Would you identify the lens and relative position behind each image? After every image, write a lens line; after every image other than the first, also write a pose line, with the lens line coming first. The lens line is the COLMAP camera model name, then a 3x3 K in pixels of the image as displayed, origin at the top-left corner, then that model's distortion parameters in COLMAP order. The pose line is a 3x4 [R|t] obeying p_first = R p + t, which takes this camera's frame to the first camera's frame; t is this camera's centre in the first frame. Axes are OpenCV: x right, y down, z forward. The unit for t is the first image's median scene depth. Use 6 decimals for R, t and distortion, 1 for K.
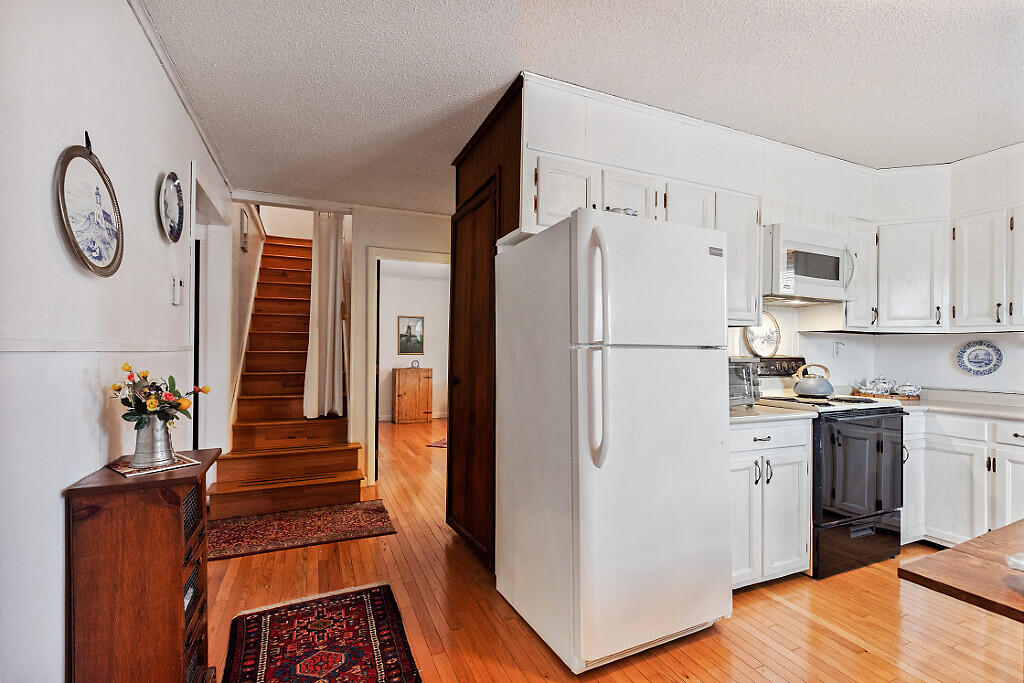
lens RADIAL K [[458.6, 0, 508.0], [0, 458.6, 349.3], [0, 0, 1]] dist [-0.001128, -0.000029]
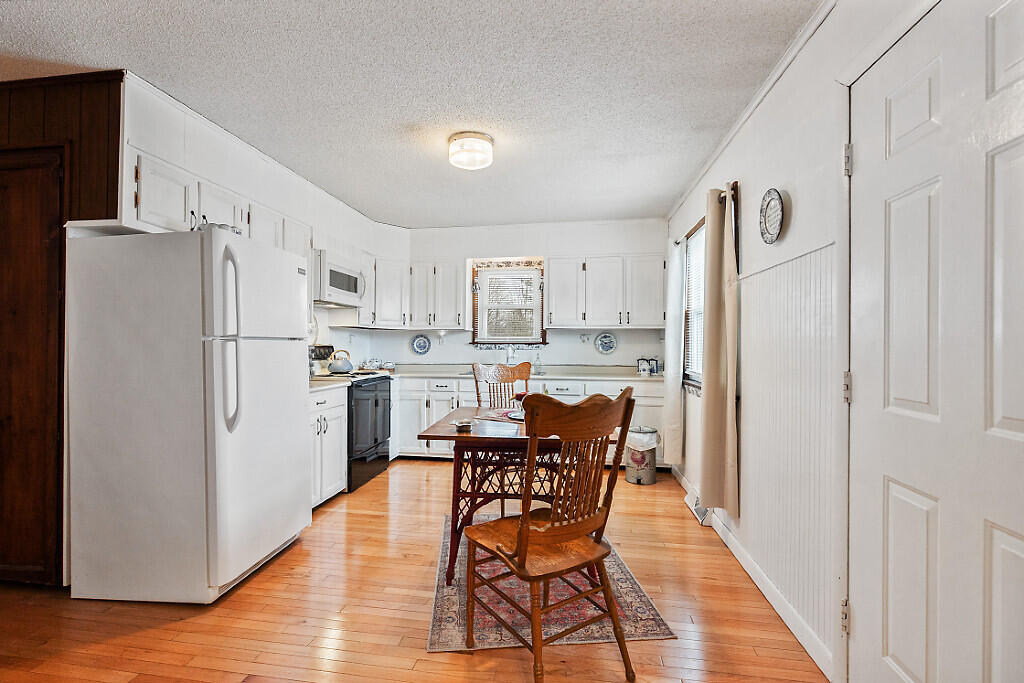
lens RADIAL K [[467.1, 0, 509.1], [0, 467.1, 342.9], [0, 0, 1]] dist [-0.001094, 0.000231]
pose [[0.523090, -0.006258, 0.852254, -0.338008], [-0.001888, 0.999962, 0.008501, -0.004128], [-0.852275, -0.006055, 0.523059, -0.230370]]
